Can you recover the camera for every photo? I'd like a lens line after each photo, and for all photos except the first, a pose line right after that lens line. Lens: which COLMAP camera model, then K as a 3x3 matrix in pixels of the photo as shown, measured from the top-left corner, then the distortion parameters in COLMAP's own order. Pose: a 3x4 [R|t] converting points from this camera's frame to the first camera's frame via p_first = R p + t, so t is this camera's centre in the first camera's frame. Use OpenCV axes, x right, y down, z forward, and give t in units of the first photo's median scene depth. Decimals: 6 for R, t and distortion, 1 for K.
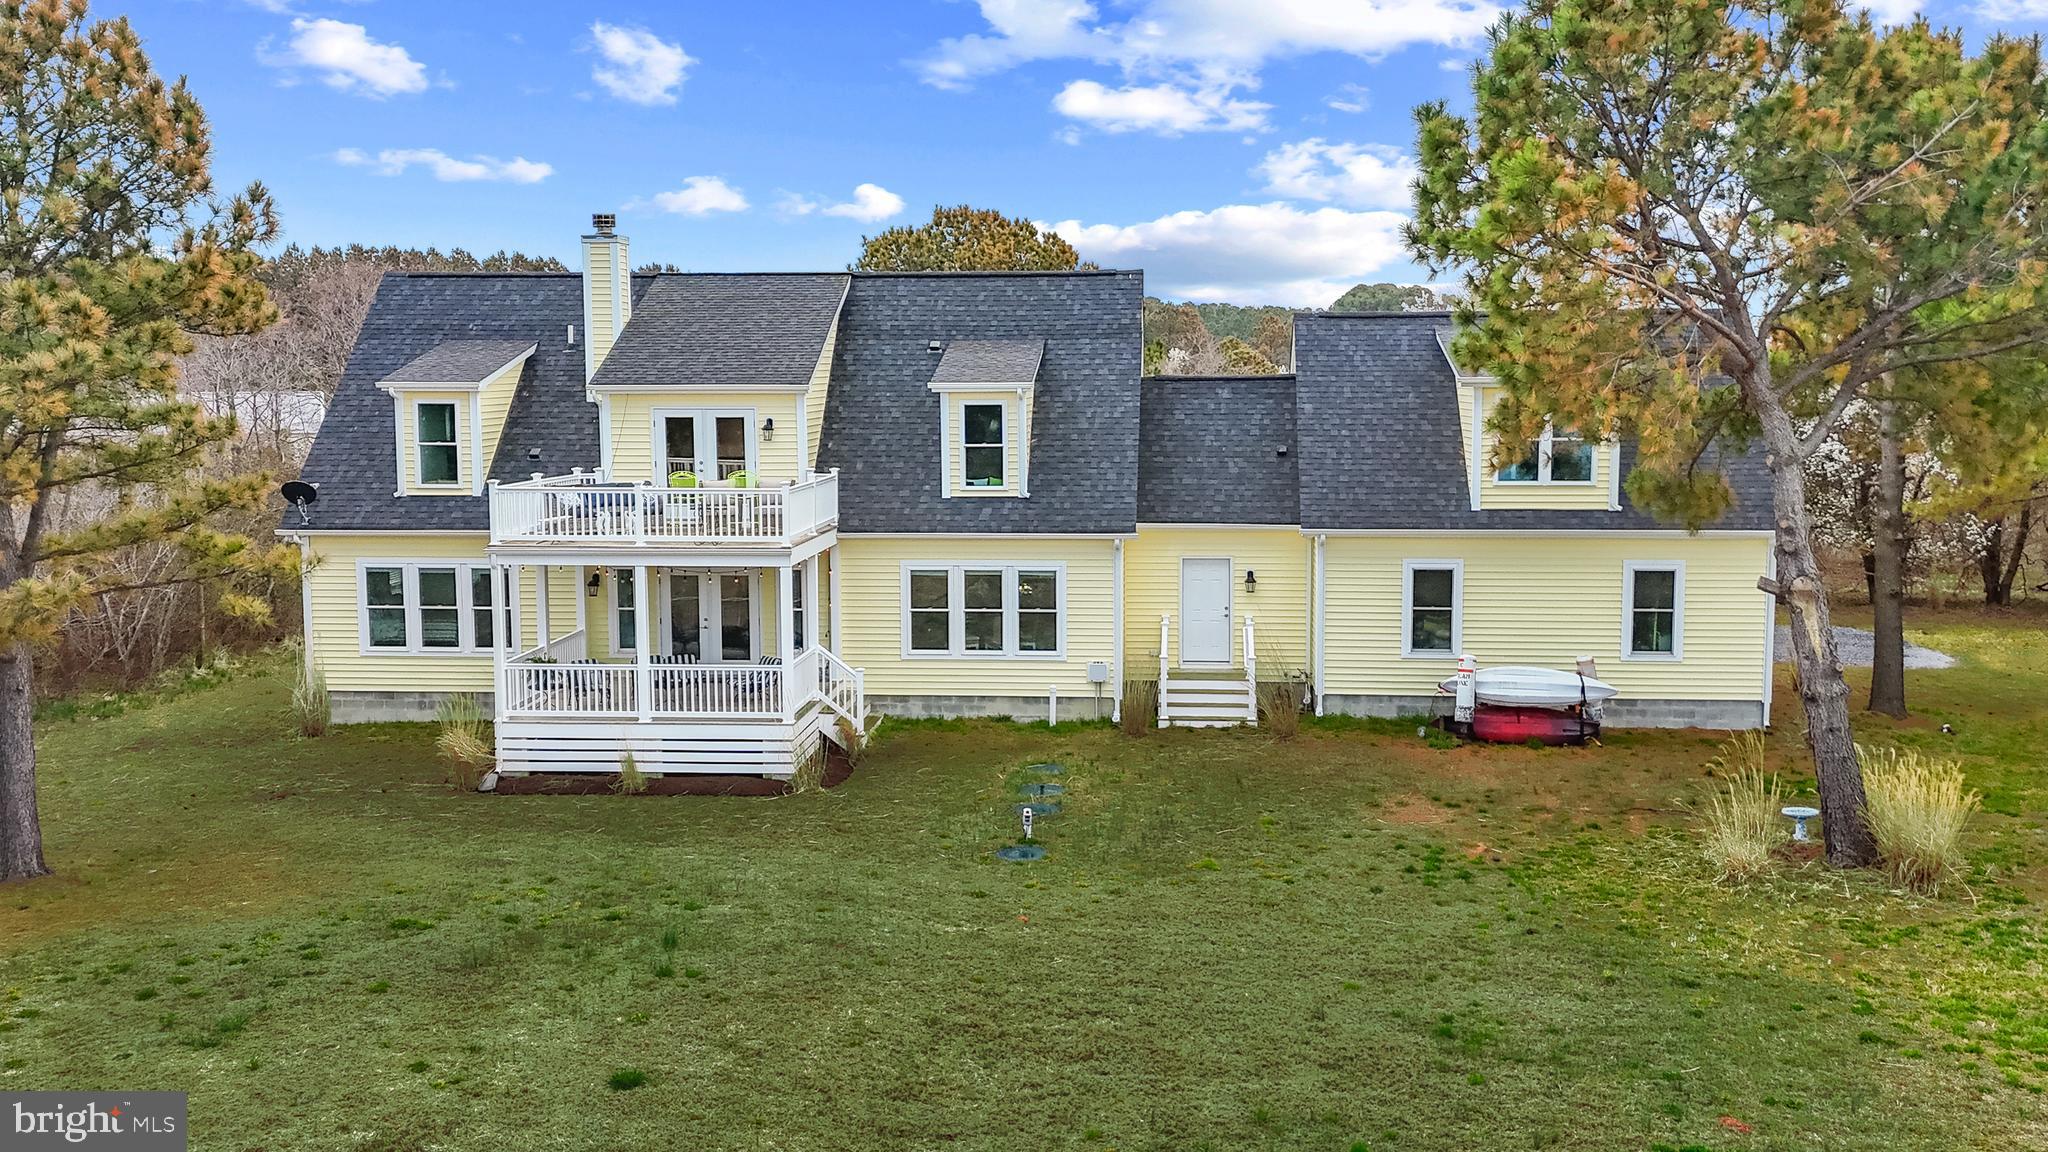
lens RADIAL K [[1490.0, 0, 1038.8], [0, 1490.0, 571.4], [0, 0, 1]] dist [0.045159, -0.038512]
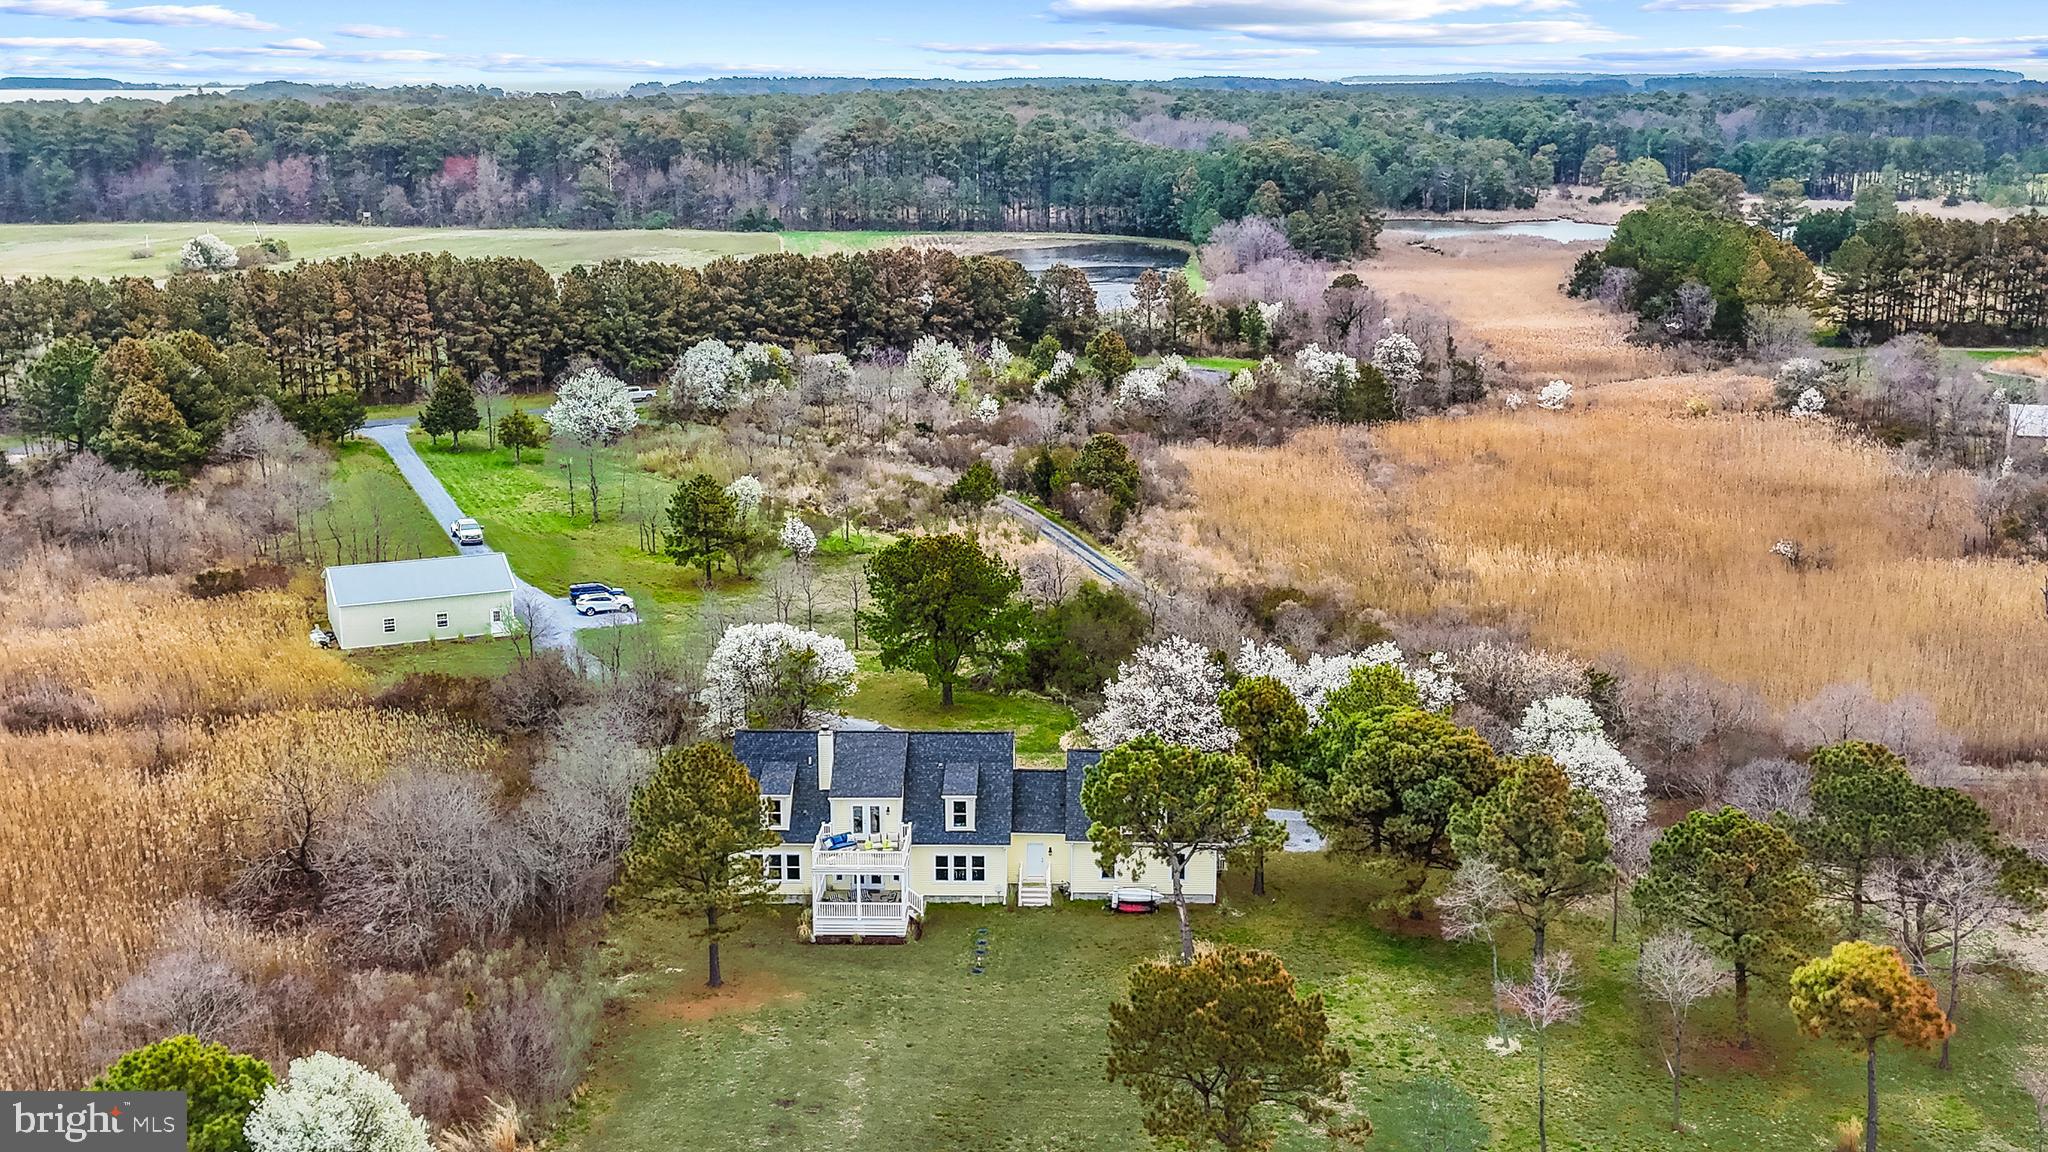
lens RADIAL K [[1490.0, 0, 1014.1], [0, 1490.0, 582.8], [0, 0, 1]] dist [0.045159, -0.038512]
pose [[0.998686, -0.009473, 0.050362, -0.074732], [0.003514, 0.993112, 0.117119, -0.898472], [-0.051124, -0.116788, 0.991840, -1.923366]]
